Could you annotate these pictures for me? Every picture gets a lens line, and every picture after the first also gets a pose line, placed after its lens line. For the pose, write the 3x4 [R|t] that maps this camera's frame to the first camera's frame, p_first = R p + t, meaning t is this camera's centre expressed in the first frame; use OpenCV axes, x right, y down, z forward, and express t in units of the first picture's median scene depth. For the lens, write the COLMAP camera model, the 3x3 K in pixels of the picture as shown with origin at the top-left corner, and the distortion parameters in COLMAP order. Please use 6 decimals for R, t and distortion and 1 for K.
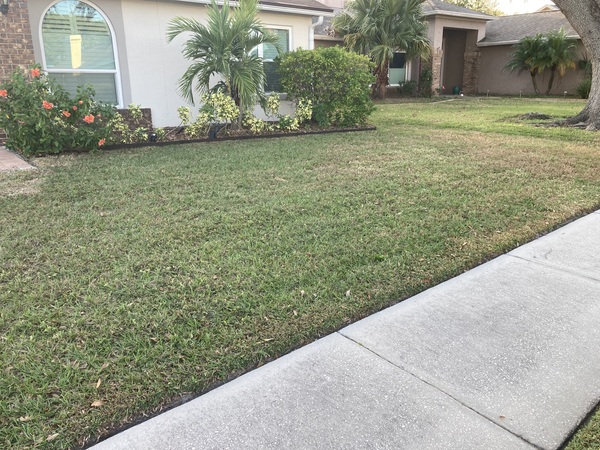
lens RADIAL K [[524.0, 0, 300.0], [0, 524.0, 225.0], [0, 0, 1]] dist [0.035205, -0.016874]
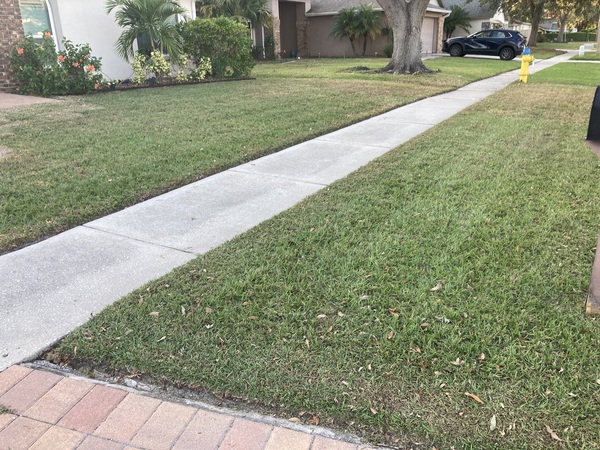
lens RADIAL K [[524.0, 0, 300.0], [0, 524.0, 225.0], [0, 0, 1]] dist [0.035205, -0.016874]
pose [[0.947674, -0.119215, 0.296146, -0.180622], [0.103982, 0.992338, 0.066727, 0.103832], [-0.301832, -0.032441, 0.952809, -0.313810]]
